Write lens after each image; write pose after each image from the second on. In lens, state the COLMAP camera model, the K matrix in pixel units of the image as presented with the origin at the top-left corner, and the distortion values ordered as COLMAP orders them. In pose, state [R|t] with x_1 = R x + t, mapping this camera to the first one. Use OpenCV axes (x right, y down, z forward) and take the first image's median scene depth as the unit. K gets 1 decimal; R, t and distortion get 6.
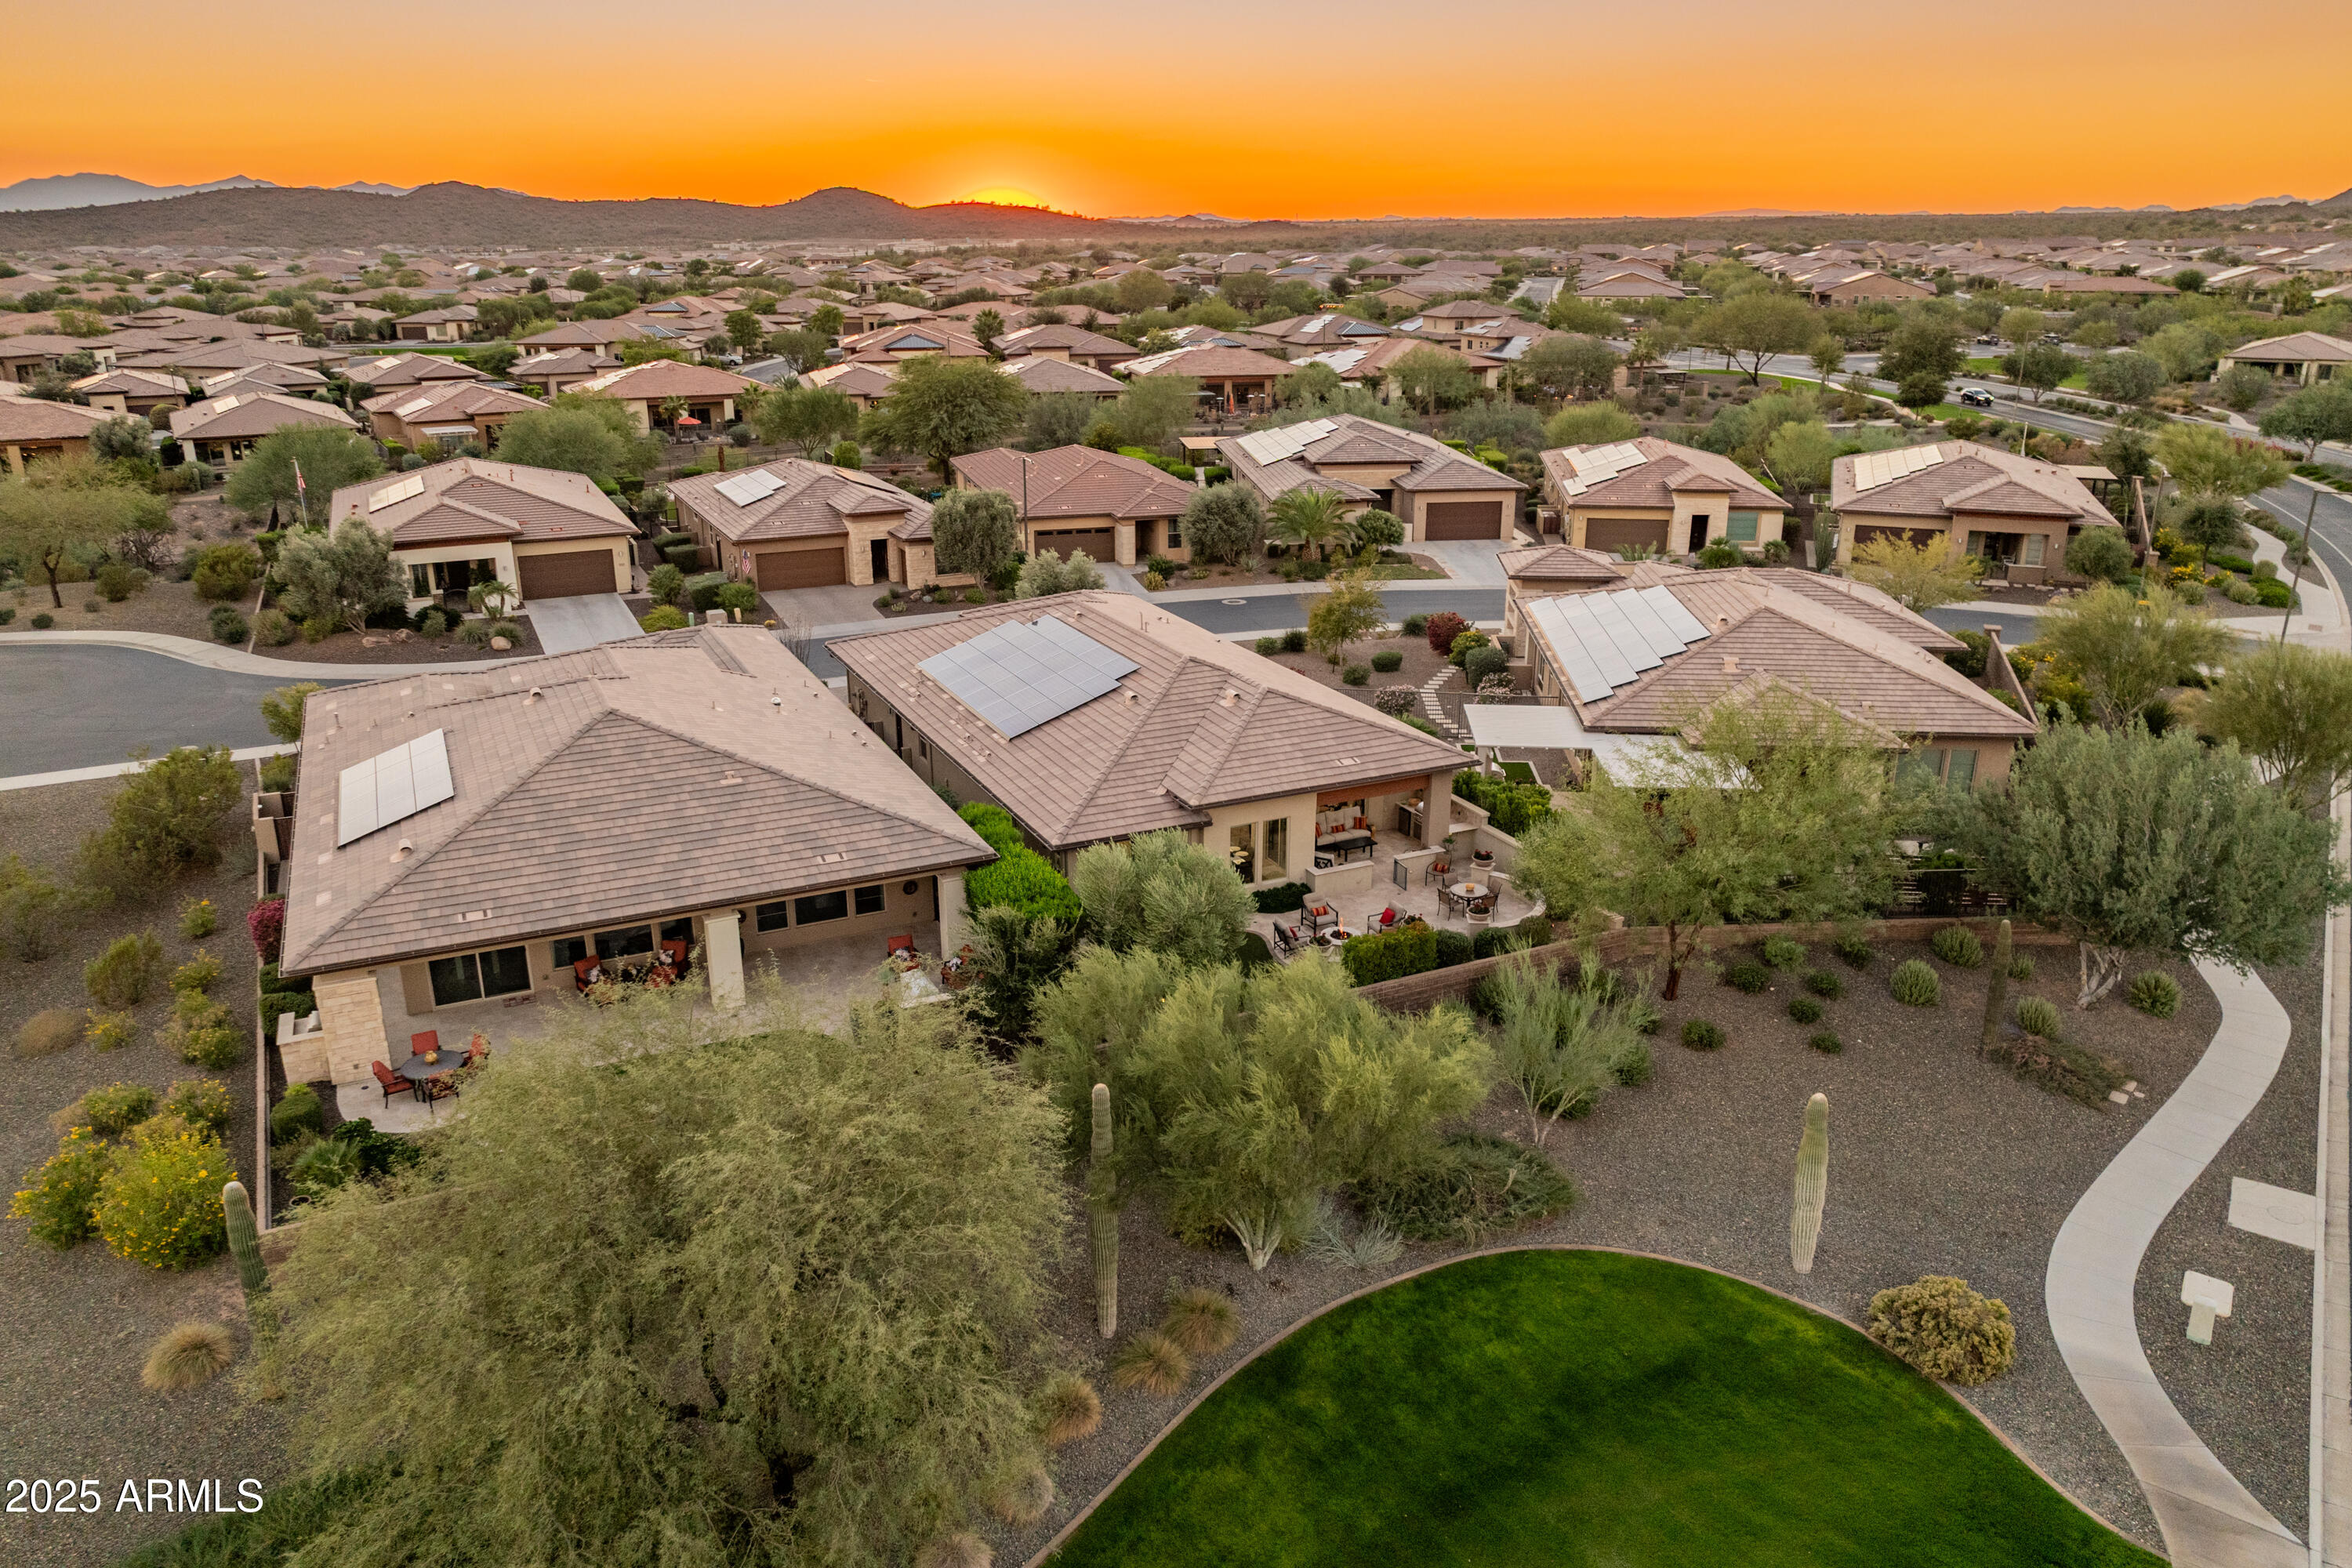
lens RADIAL K [[1647.9, 0, 1176.0], [0, 1647.9, 784.0], [0, 0, 1]] dist [0.000120, -0.008108]
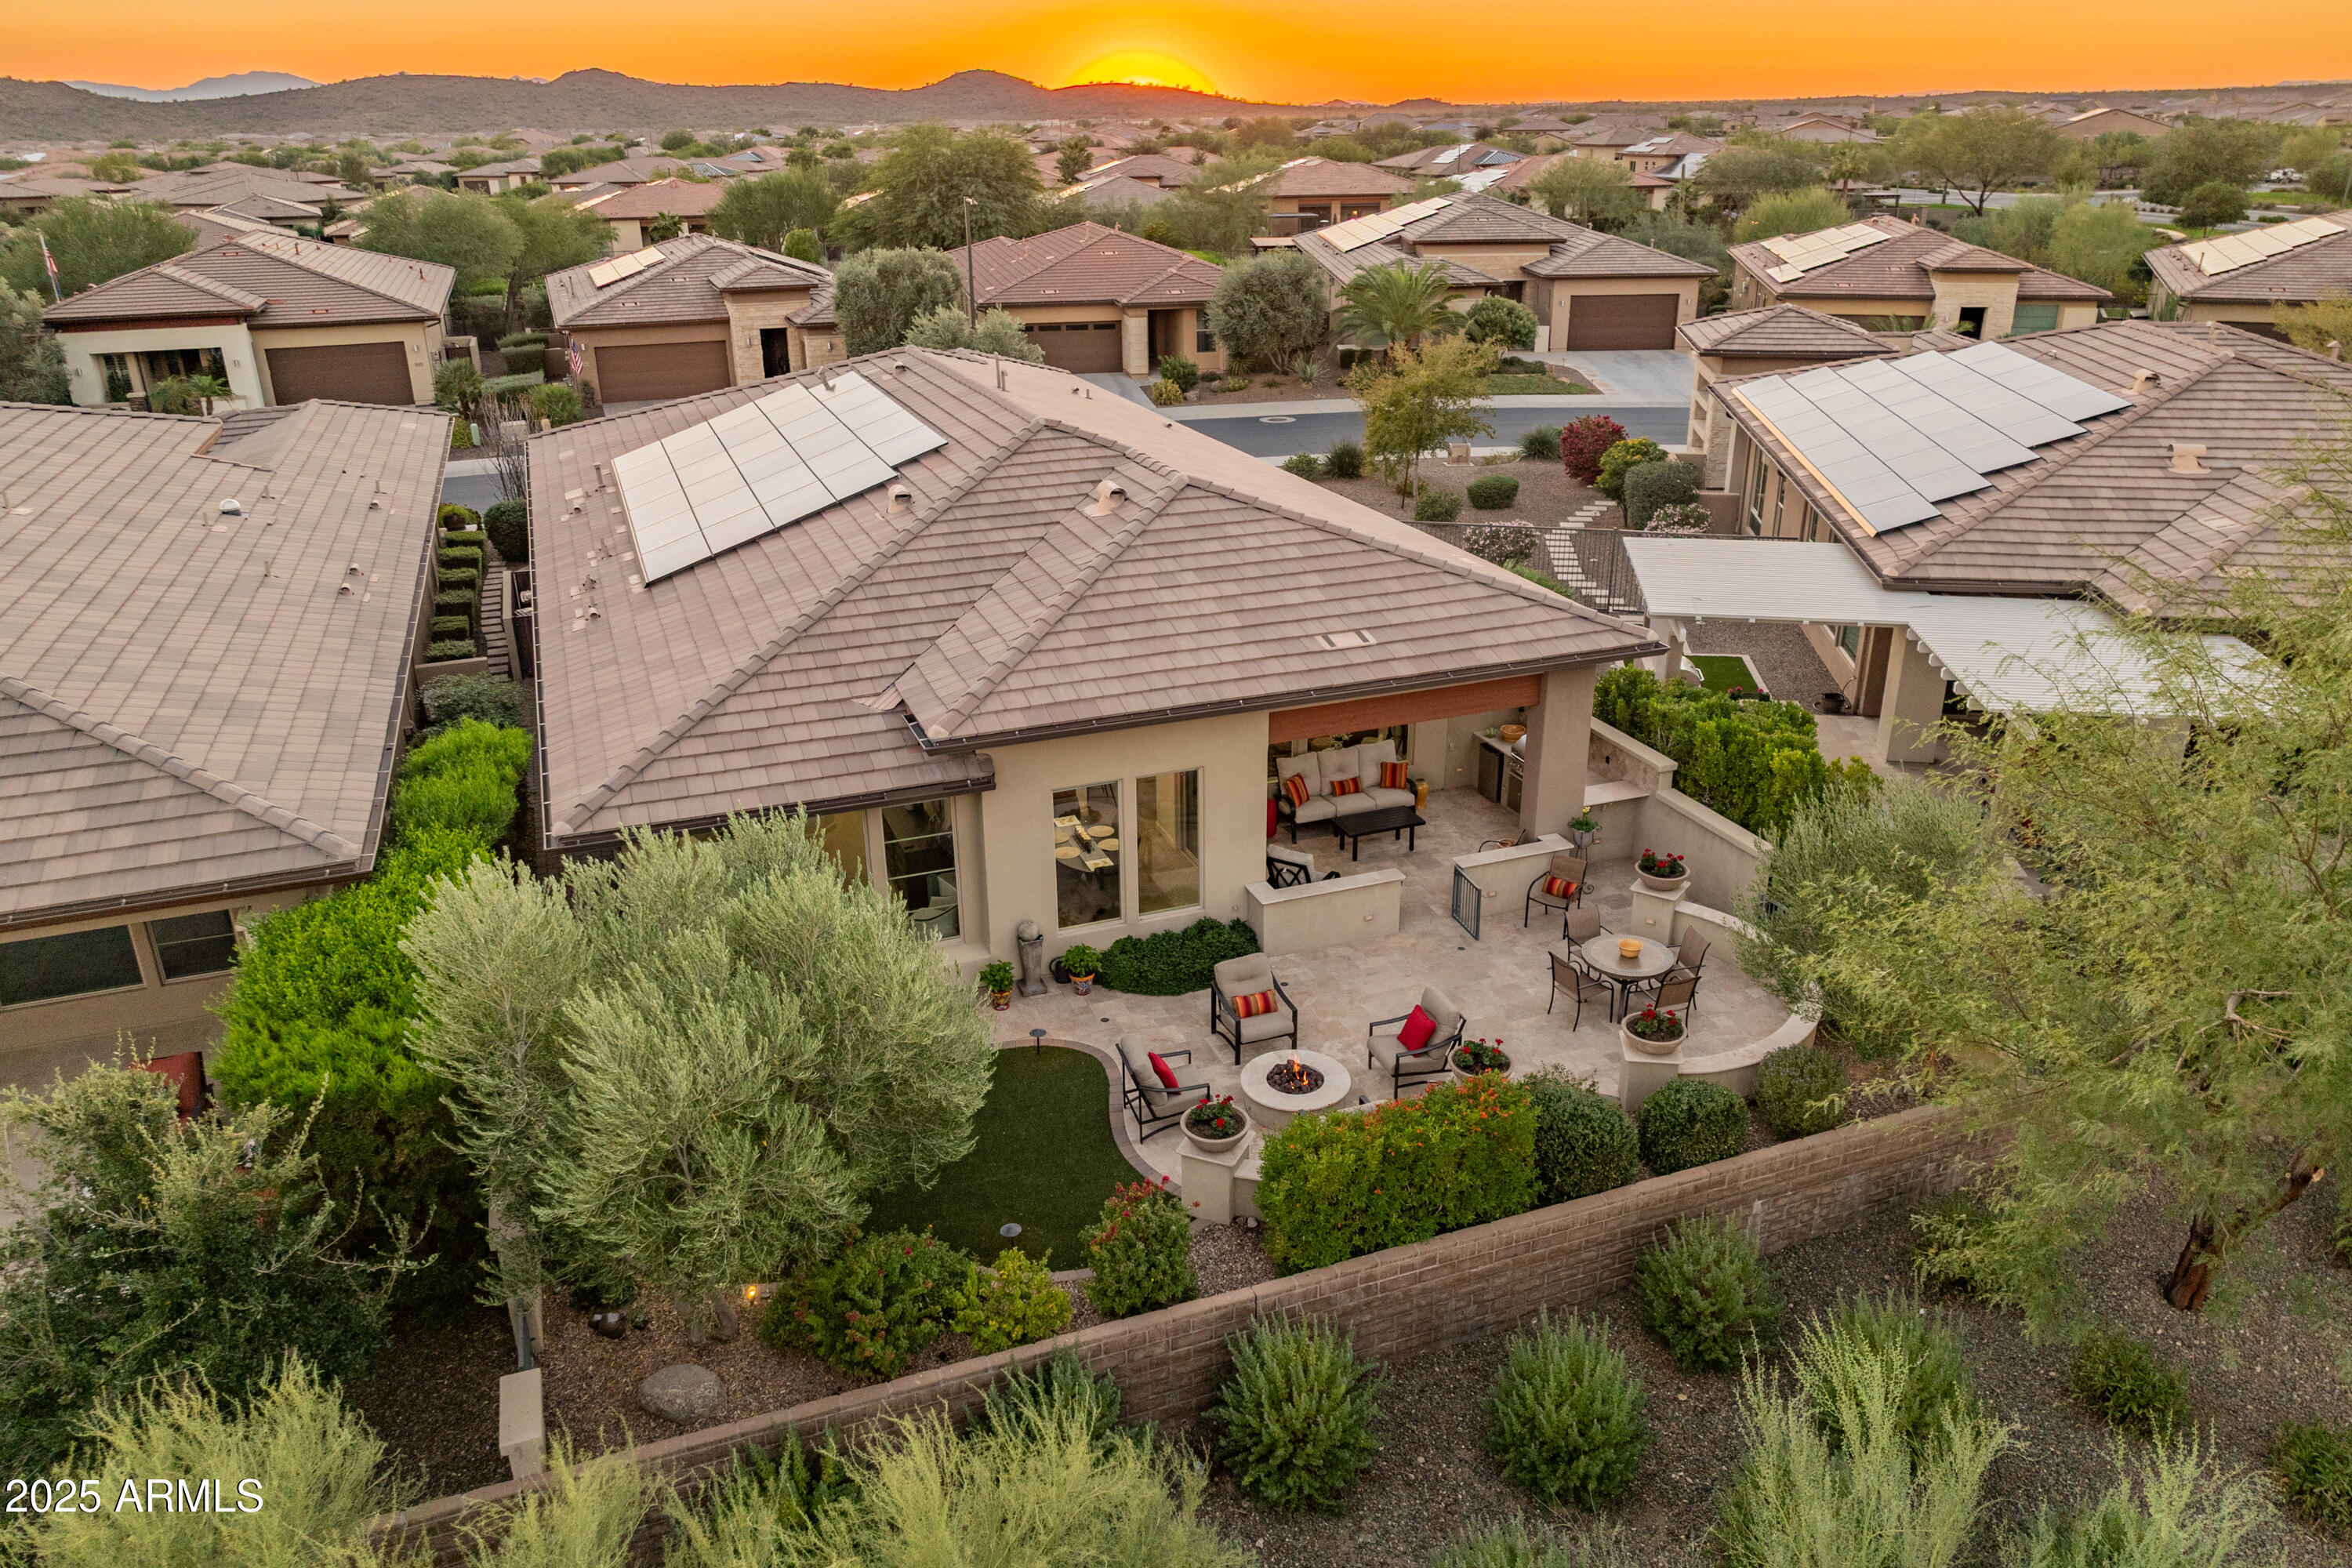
lens RADIAL K [[1641.8, 0, 1189.3], [0, 1641.8, 785.3], [0, 0, 1]] dist [-0.008528, -0.003809]
pose [[0.996974, 0.022151, -0.074508, 0.083274], [-0.017616, 0.997983, 0.060983, -0.001095], [0.075708, -0.059486, 0.995354, 0.496431]]
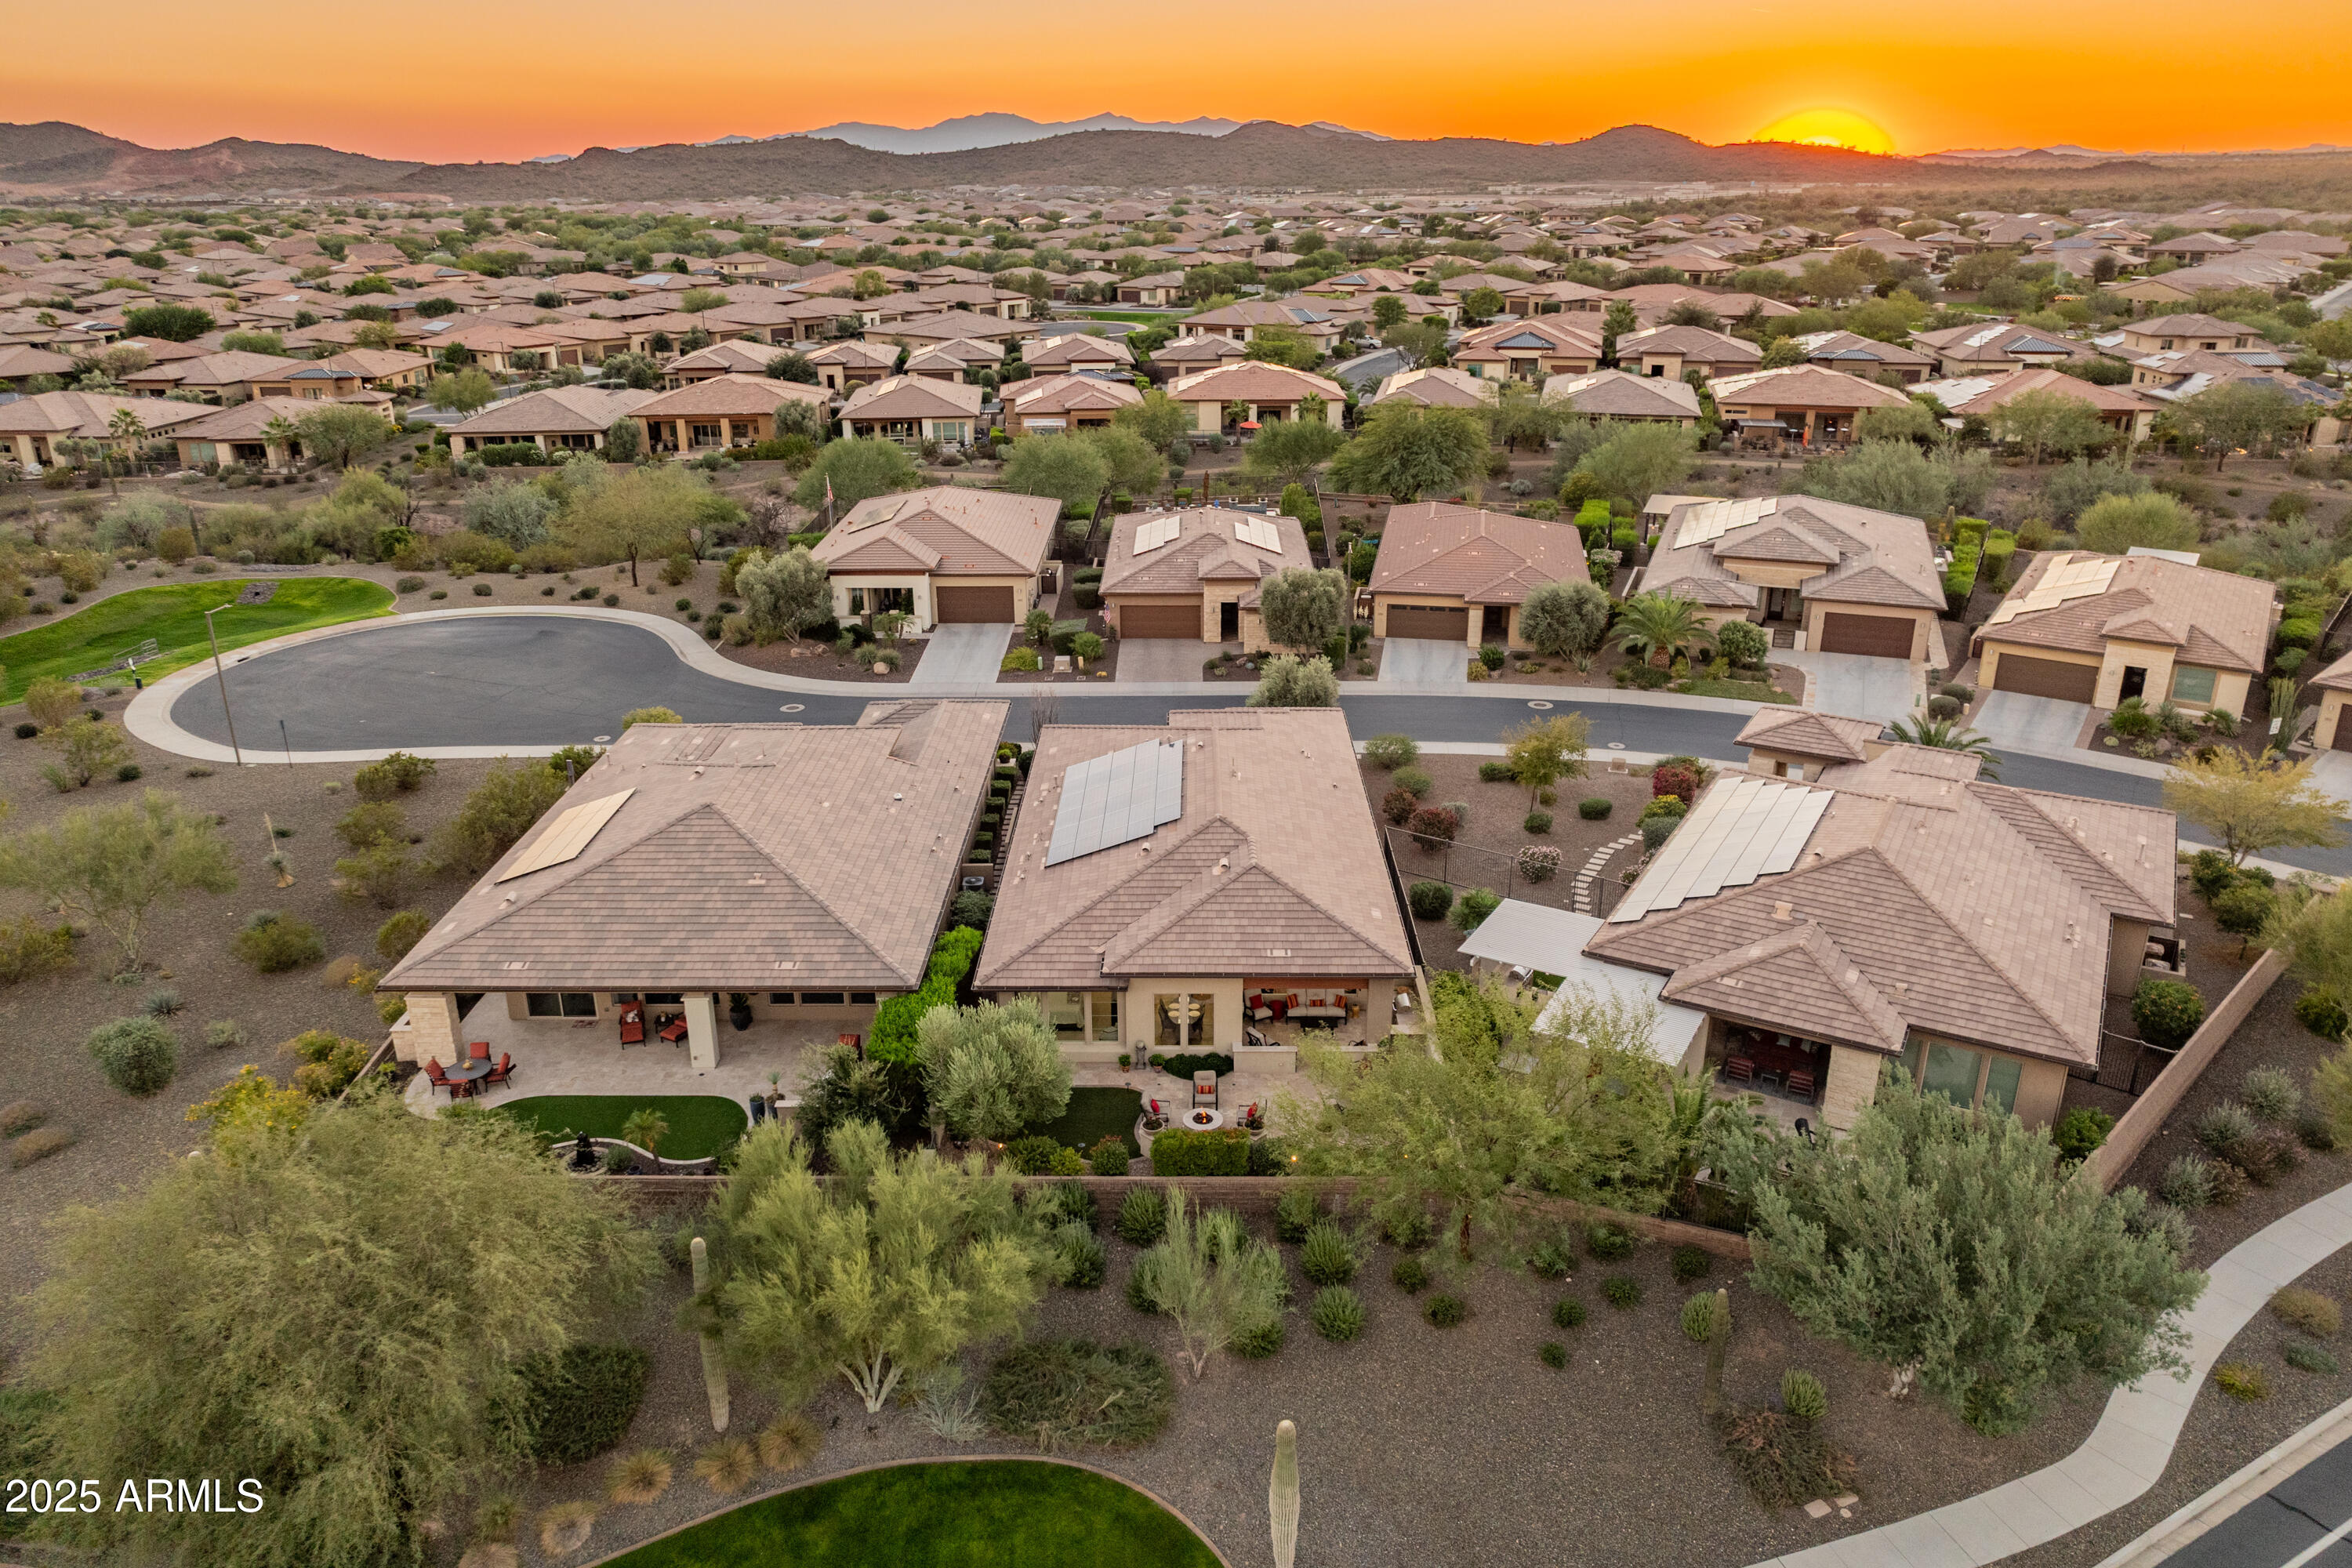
lens RADIAL K [[1647.9, 0, 1176.0], [0, 1647.9, 784.0], [0, 0, 1]] dist [0.000120, -0.008108]
pose [[0.898084, 0.154288, -0.411874, 0.402210], [-0.138568, 0.988018, 0.067966, -0.159224], [0.417425, -0.003967, 0.908703, 0.008087]]
